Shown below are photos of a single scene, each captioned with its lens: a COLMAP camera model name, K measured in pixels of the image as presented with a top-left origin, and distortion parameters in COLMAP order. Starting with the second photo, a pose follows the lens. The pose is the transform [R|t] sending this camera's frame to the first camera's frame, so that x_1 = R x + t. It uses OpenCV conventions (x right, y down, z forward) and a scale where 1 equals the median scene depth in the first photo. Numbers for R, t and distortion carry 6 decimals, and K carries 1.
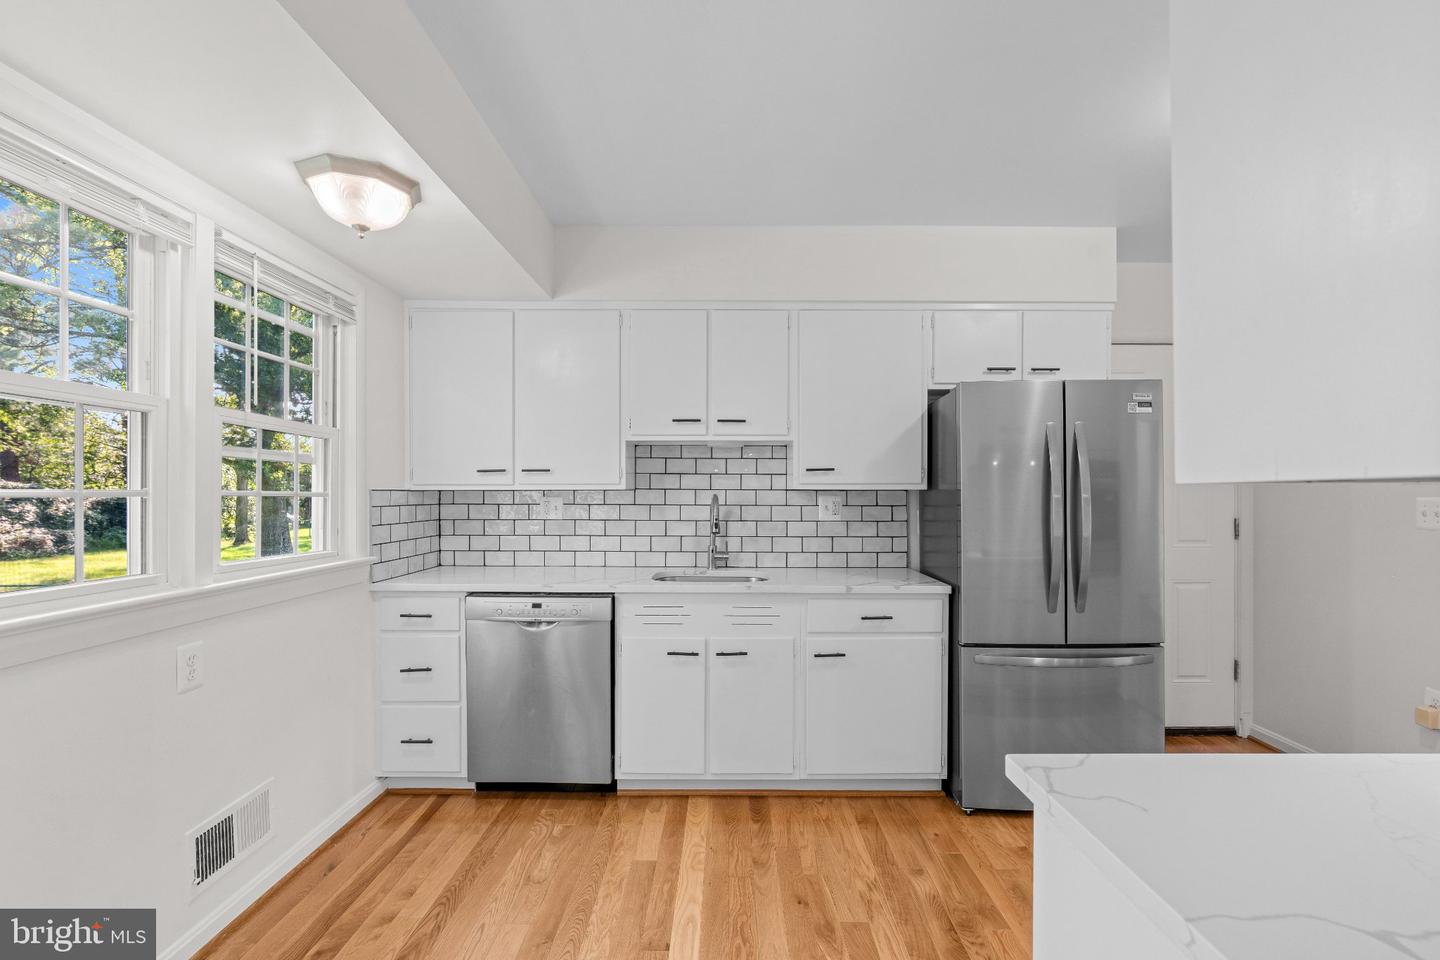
lens RADIAL K [[656.7, 0, 724.4], [0, 656.7, 484.0], [0, 0, 1]] dist [-0.005094, 0.000213]
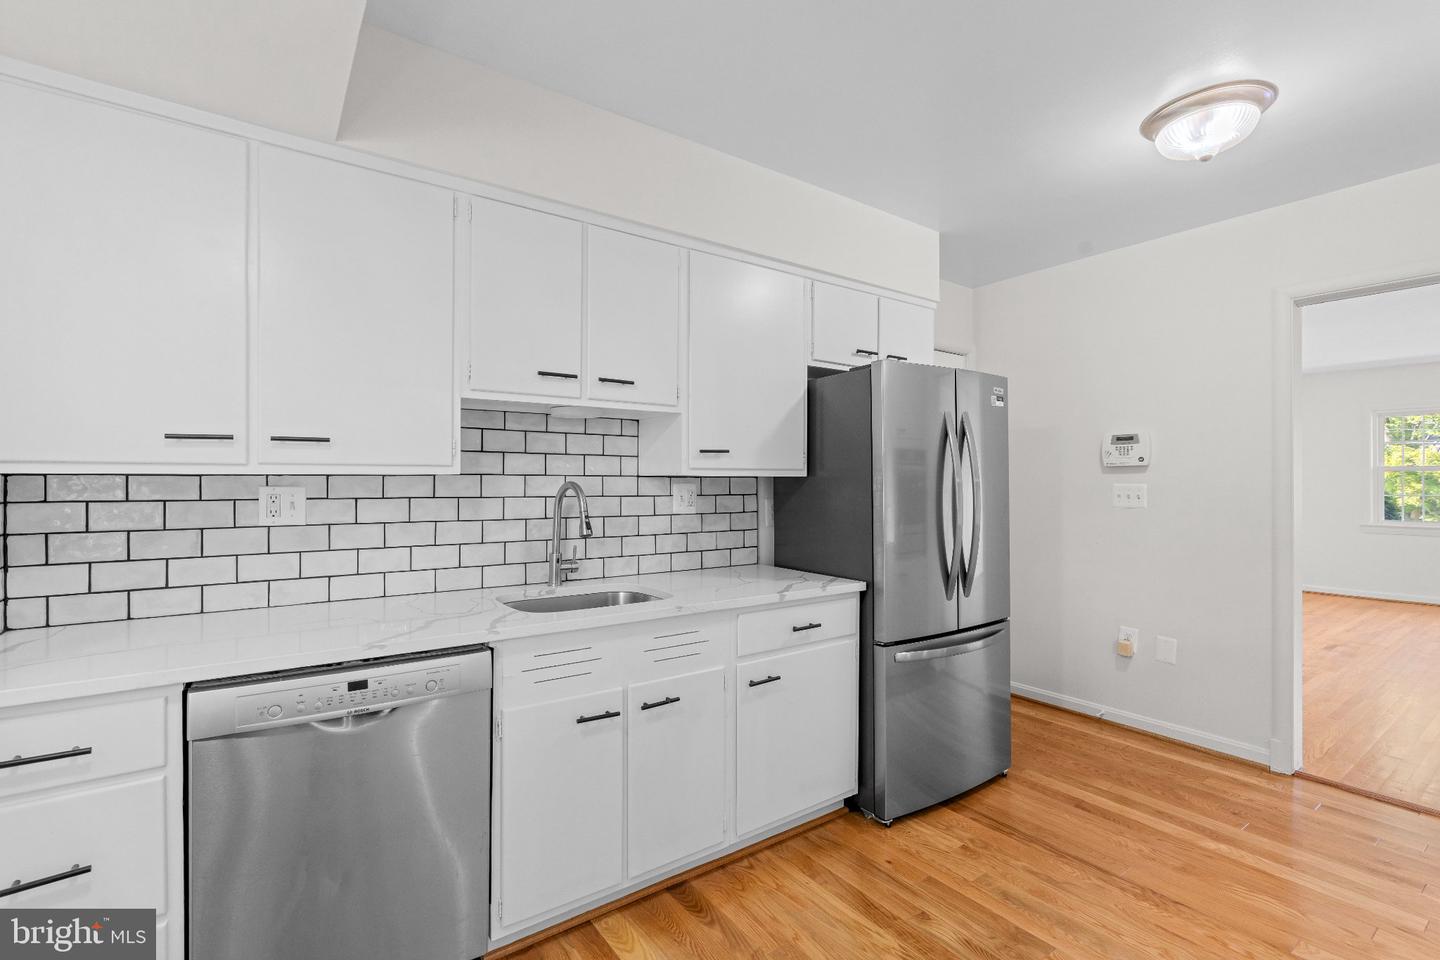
lens RADIAL K [[657.9, 0, 718.9], [0, 657.9, 476.8], [0, 0, 1]] dist [-0.004647, -0.000106]
pose [[0.813383, 0.003587, 0.581717, -0.315596], [-0.008563, 0.999946, 0.005807, 0.004832], [-0.581665, -0.009705, 0.813370, 0.333189]]
